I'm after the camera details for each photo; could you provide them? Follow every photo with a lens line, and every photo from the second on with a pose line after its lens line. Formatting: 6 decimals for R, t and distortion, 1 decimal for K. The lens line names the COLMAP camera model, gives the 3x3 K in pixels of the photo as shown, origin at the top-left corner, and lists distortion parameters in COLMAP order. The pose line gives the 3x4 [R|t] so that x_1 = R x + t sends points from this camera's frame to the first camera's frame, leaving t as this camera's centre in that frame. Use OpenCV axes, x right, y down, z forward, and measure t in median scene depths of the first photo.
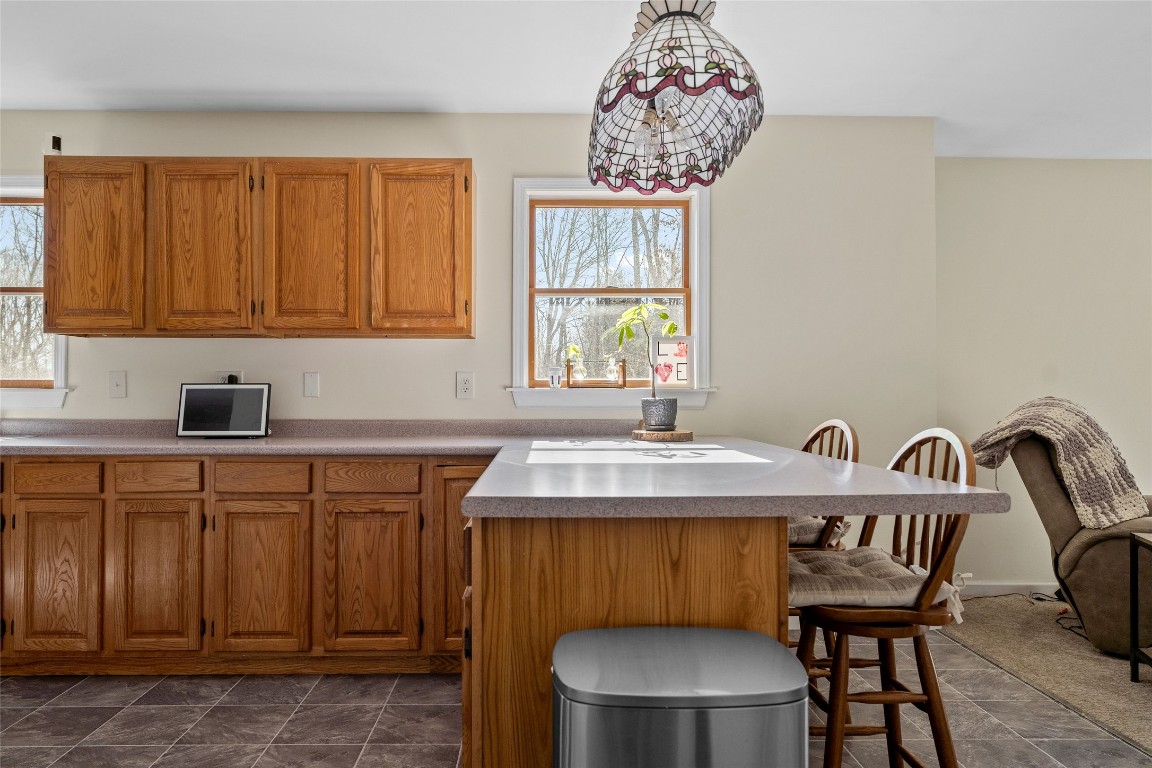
lens RADIAL K [[738.3, 0, 557.6], [0, 738.3, 383.8], [0, 0, 1]] dist [-0.004021, -0.000978]
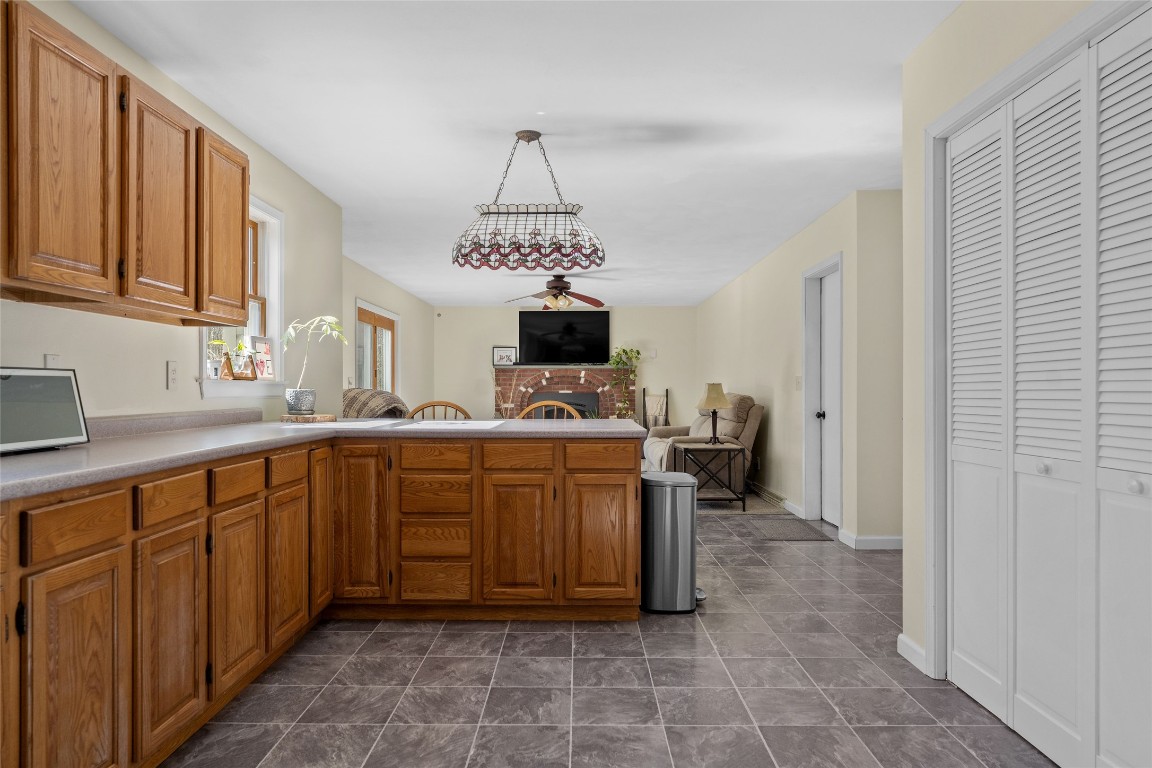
lens RADIAL K [[738.3, 0, 557.6], [0, 738.3, 383.8], [0, 0, 1]] dist [-0.004021, -0.000978]
pose [[0.042940, 0.004769, 0.999066, -1.275850], [-0.018264, 0.999825, -0.003988, 0.009413], [-0.998911, -0.018075, 0.043019, 0.594736]]
